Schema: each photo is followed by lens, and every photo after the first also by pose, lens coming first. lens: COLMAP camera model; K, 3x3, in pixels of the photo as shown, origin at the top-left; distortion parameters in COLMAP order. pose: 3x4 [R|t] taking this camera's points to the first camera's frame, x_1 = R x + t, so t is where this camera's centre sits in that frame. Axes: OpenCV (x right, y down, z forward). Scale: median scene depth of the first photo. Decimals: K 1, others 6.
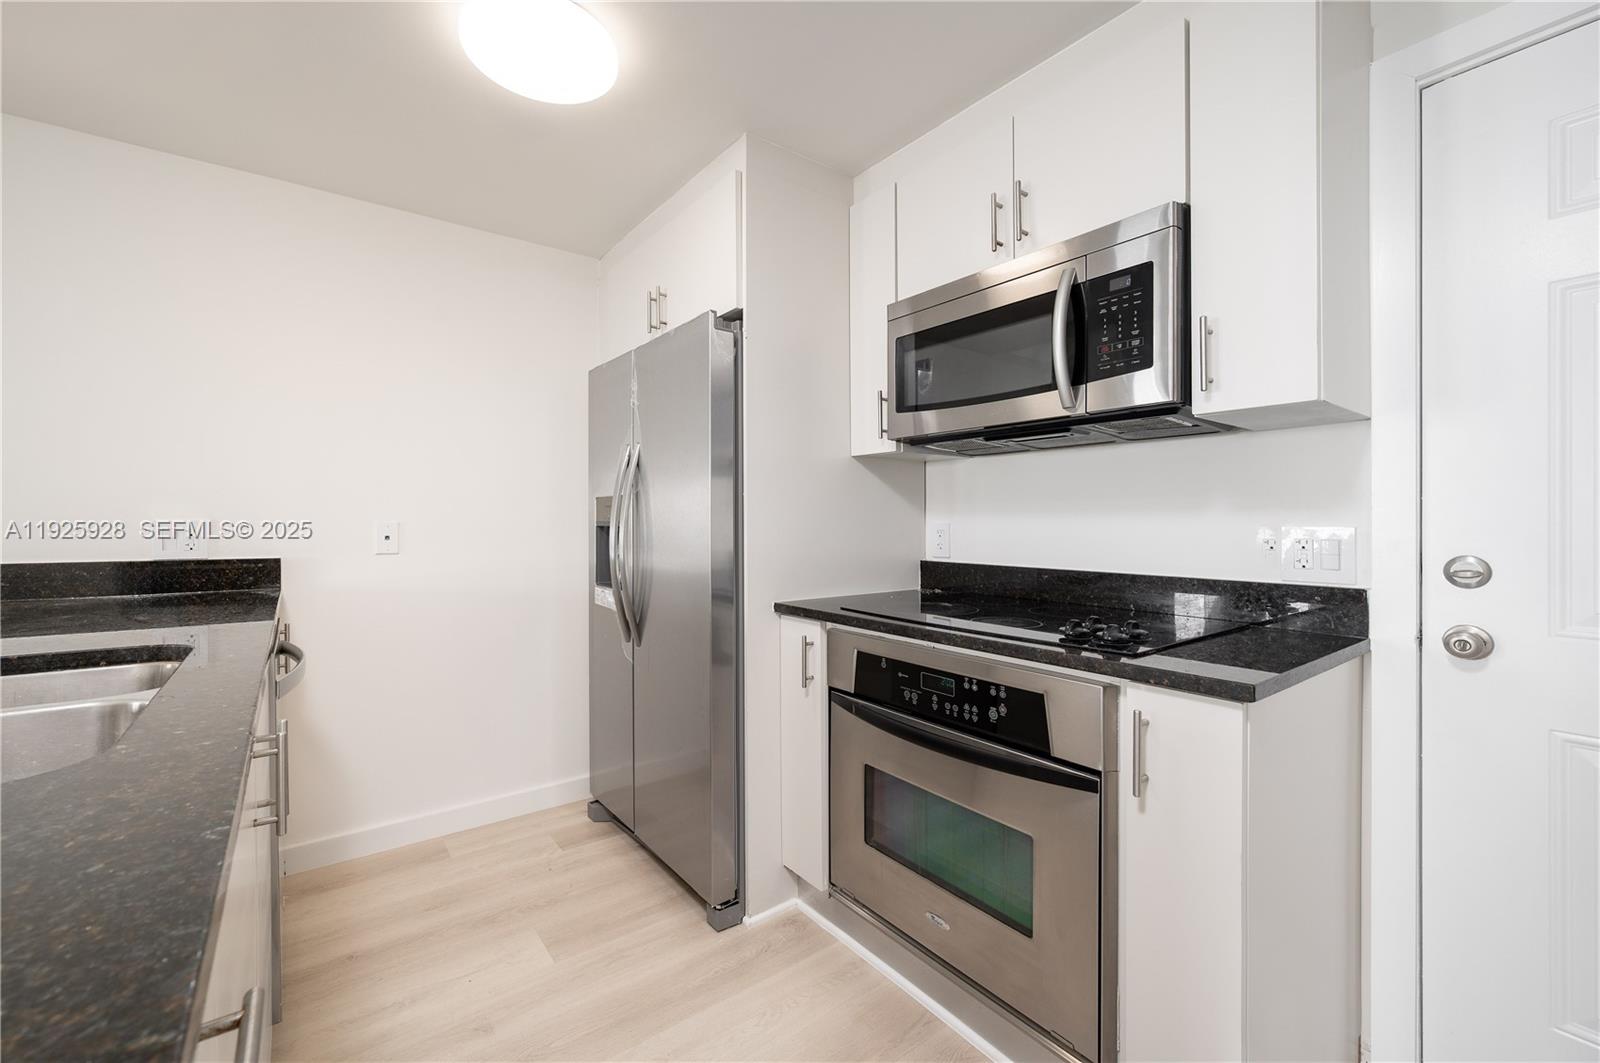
lens RADIAL K [[642.4, 0, 756.1], [0, 642.4, 521.2], [0, 0, 1]] dist [-0.000917, 0.000348]
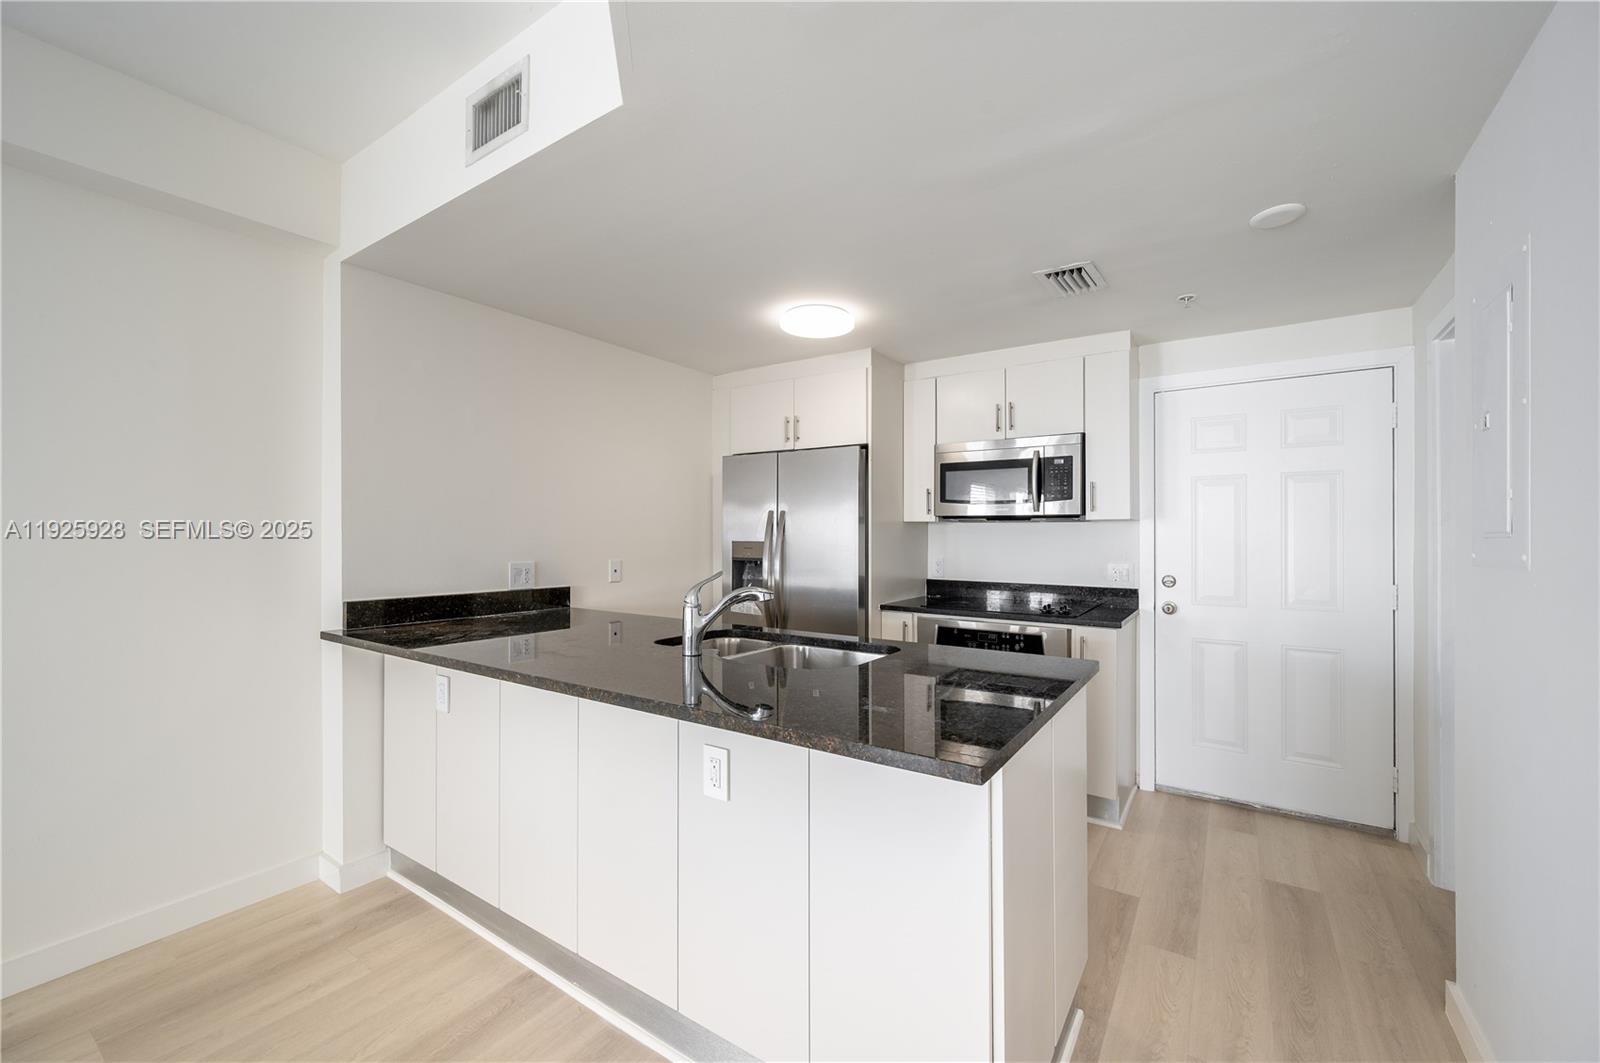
lens RADIAL K [[642.4, 0, 791.4], [0, 642.4, 527.3], [0, 0, 1]] dist [-0.000917, 0.000348]
pose [[0.937847, 0.007564, 0.346966, -1.159795], [-0.004519, 0.999944, -0.009585, -0.101714], [-0.347019, 0.007421, 0.937829, -0.860855]]
